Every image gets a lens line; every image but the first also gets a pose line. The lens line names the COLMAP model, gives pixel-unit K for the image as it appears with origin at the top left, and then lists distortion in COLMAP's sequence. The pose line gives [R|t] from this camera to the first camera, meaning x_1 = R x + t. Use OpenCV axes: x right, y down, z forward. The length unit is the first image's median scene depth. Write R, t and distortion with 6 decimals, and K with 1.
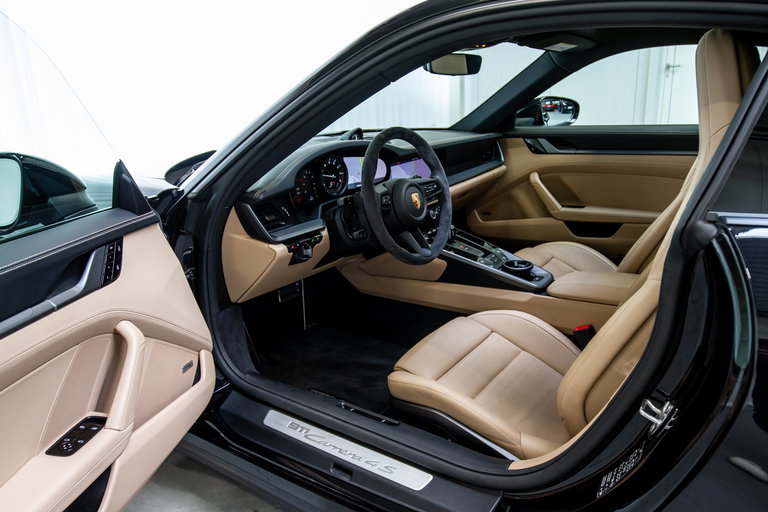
lens RADIAL K [[565.6, 0, 384.0], [0, 565.6, 256.0], [0, 0, 1]] dist [-0.028759, -0.001309]
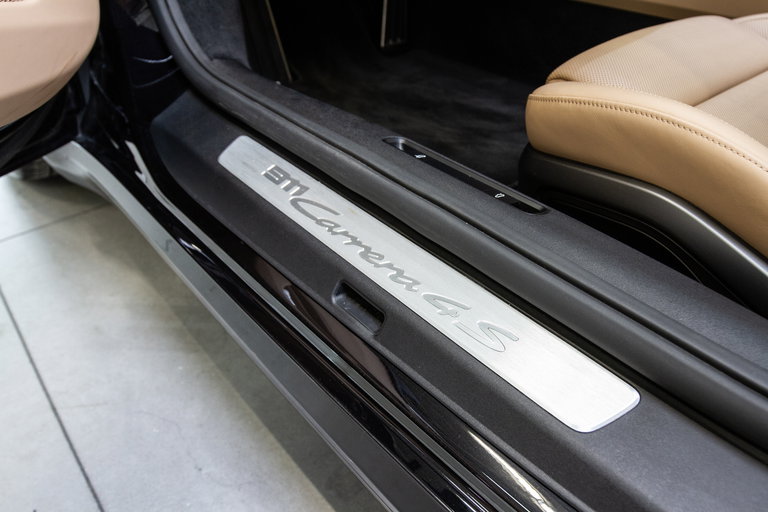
lens RADIAL K [[565.6, 0, 384.0], [0, 565.6, 256.0], [0, 0, 1]] dist [-0.028759, -0.001309]
pose [[0.969426, 0.186067, -0.159974, -0.007559], [-0.121689, 0.930665, 0.345043, 0.205499], [0.213084, -0.315026, 0.924853, 0.619298]]
